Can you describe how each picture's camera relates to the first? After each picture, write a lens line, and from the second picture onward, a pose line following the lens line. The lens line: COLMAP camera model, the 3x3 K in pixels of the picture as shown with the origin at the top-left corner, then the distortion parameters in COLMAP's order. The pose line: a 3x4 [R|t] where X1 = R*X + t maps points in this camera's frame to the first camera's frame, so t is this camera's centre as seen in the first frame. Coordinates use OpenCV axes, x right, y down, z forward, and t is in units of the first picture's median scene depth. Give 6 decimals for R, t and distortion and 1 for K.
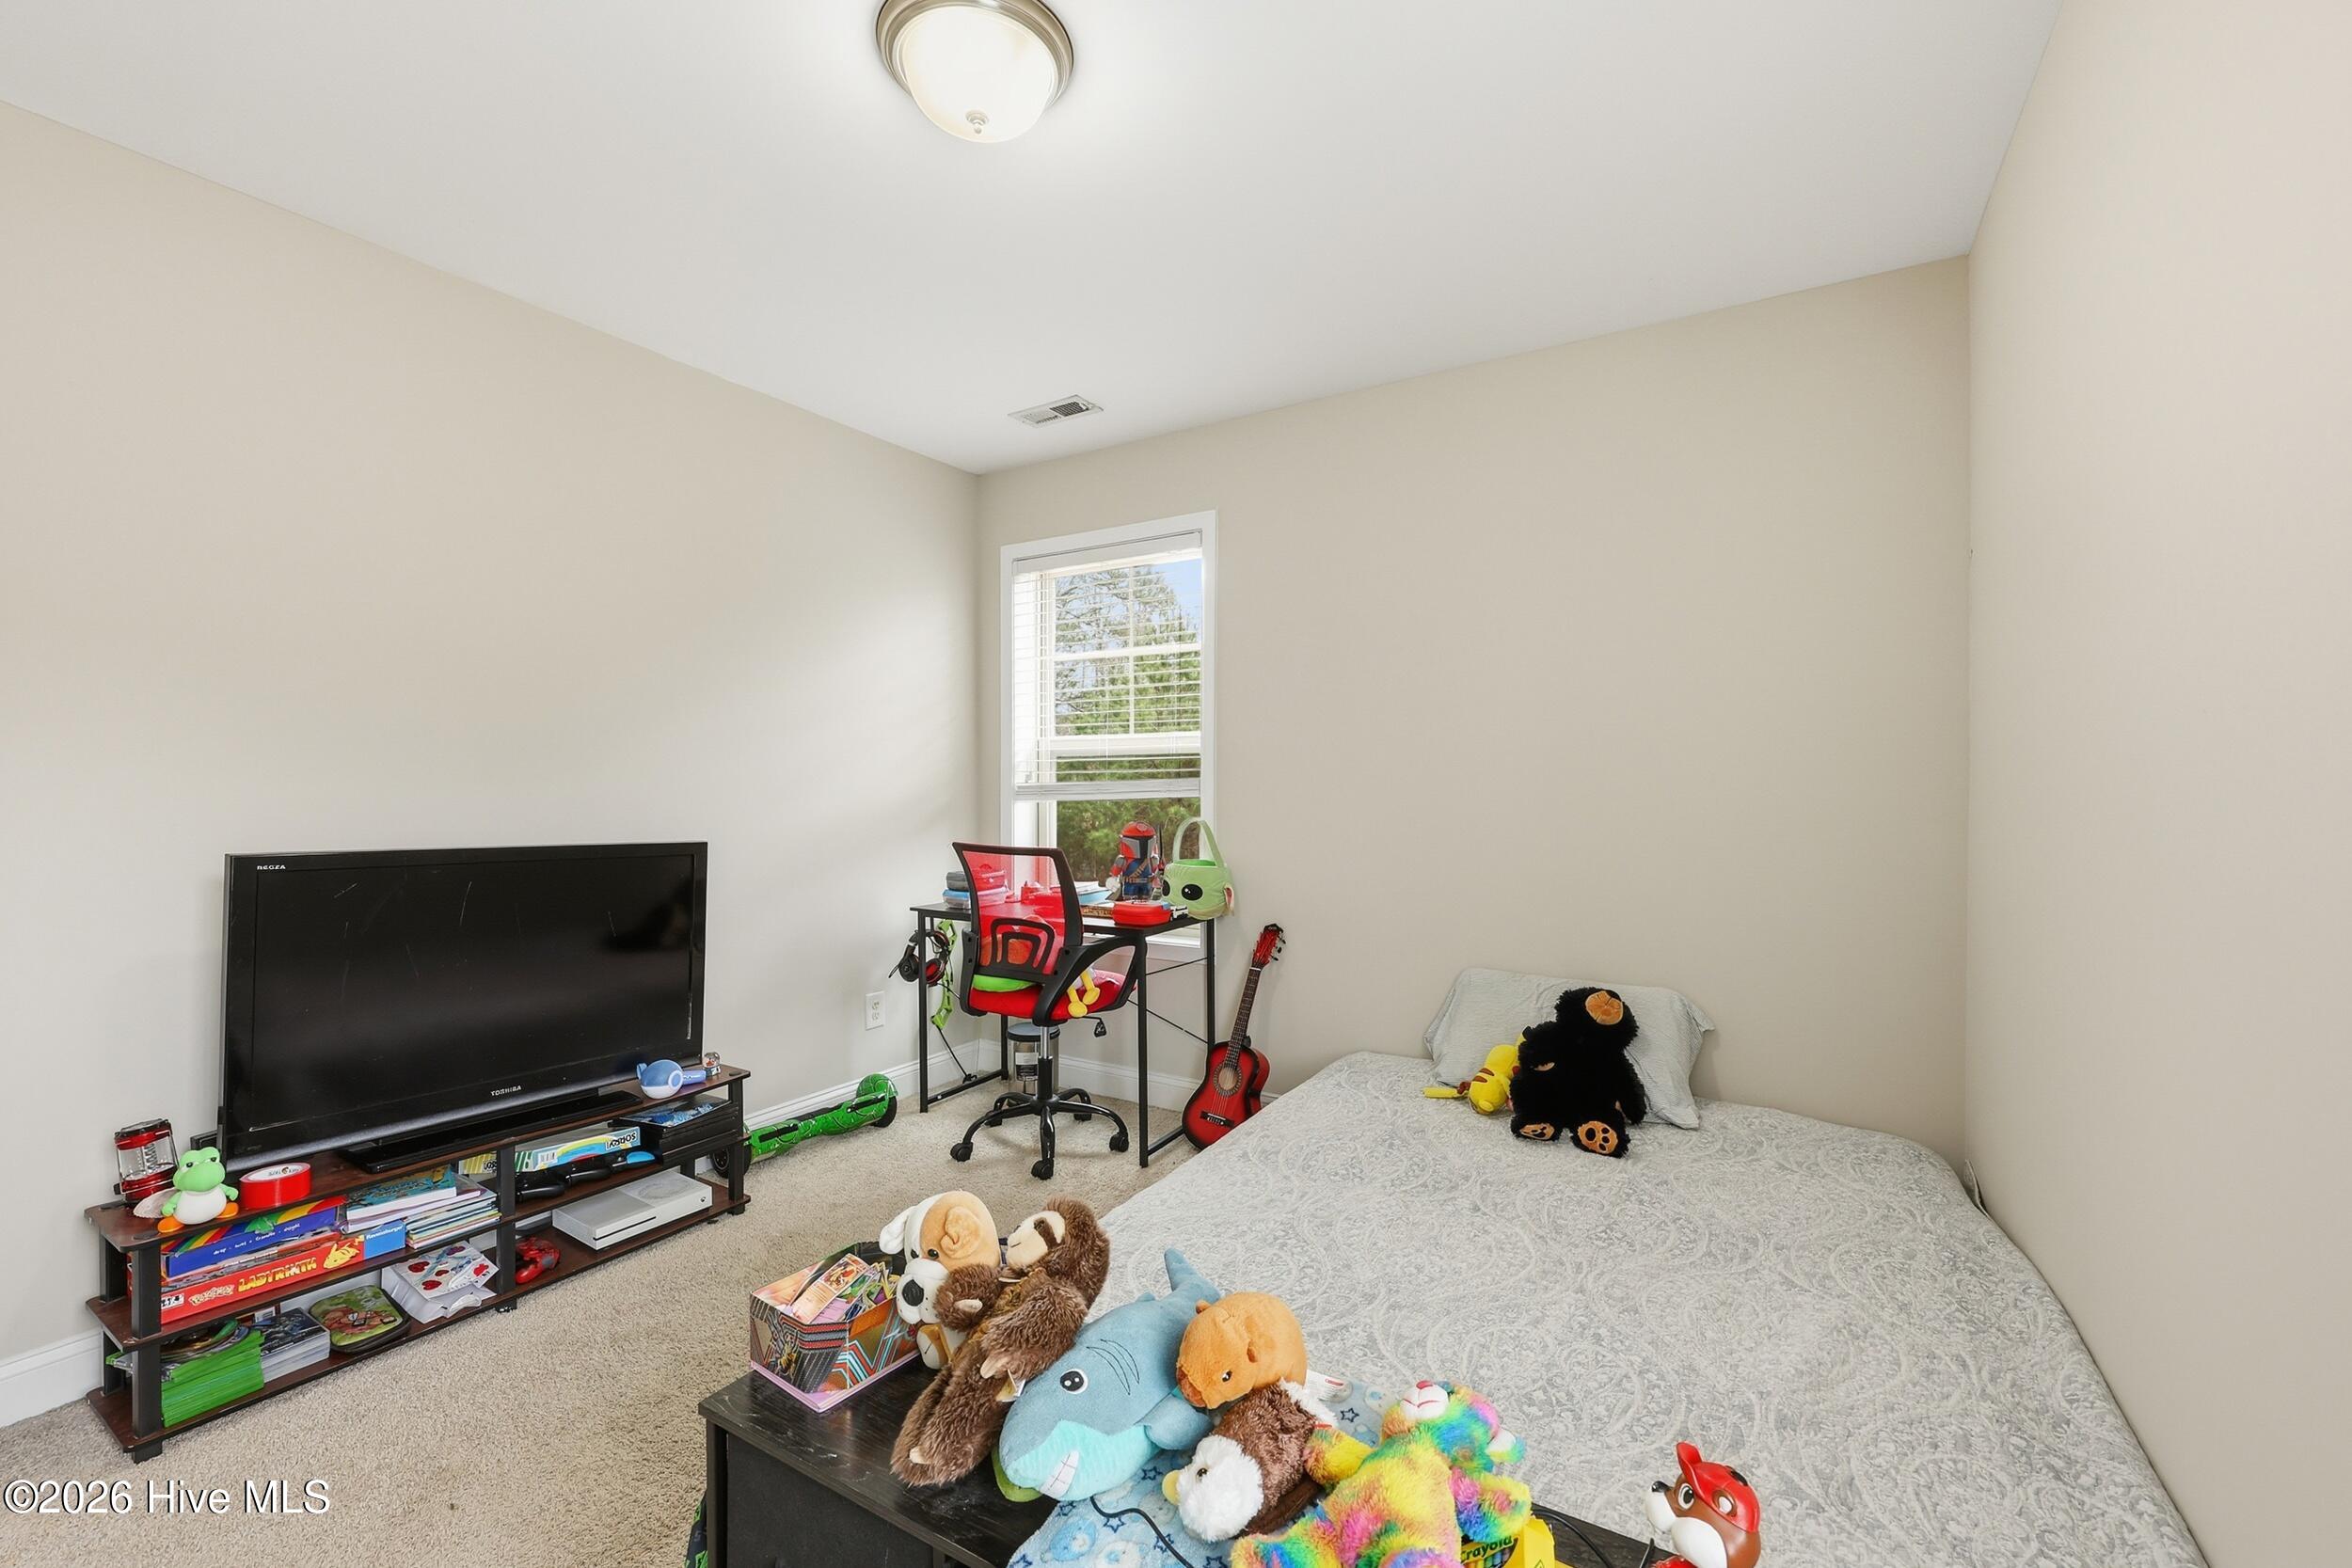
lens RADIAL K [[947.9, 0, 1178.8], [0, 947.9, 780.1], [0, 0, 1]] dist [-0.000708, 0.000027]
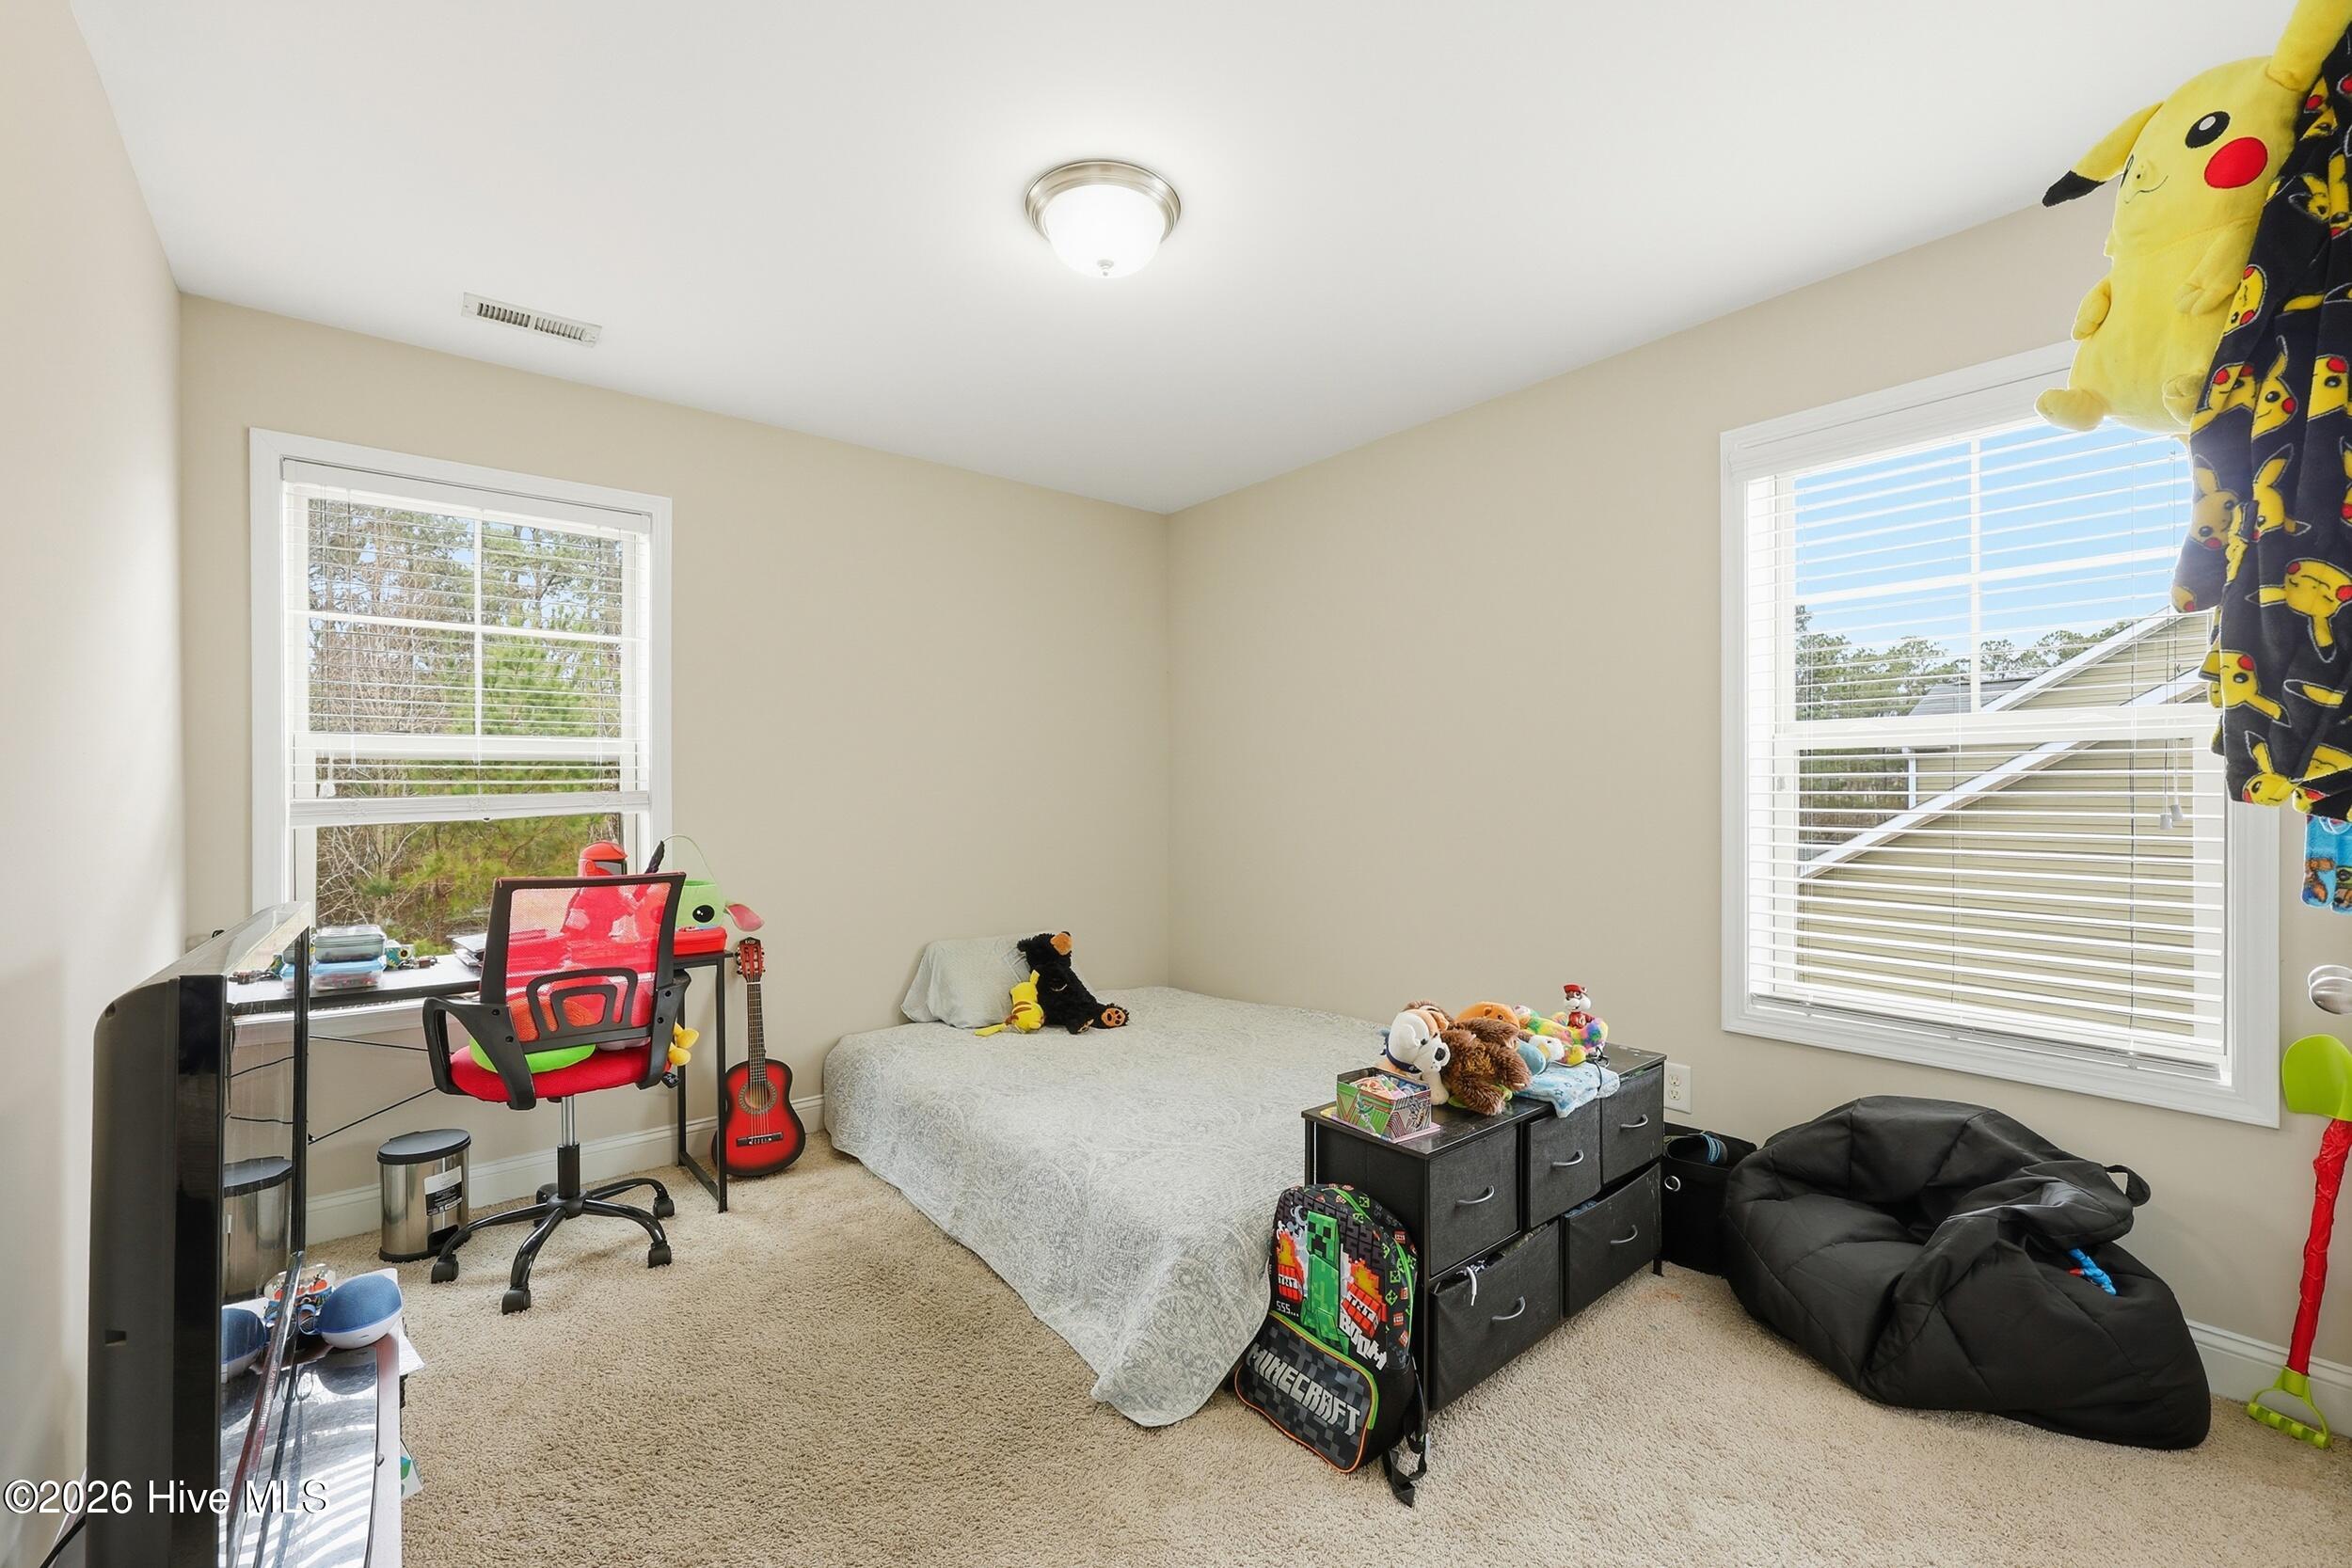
lens RADIAL K [[947.9, 0, 1178.8], [0, 947.9, 780.1], [0, 0, 1]] dist [-0.000708, 0.000027]
pose [[0.377671, -0.000954, 0.925940, -0.619292], [0.012268, 0.999917, -0.003974, -0.002339], [-0.925859, 0.012861, 0.377651, 0.201507]]
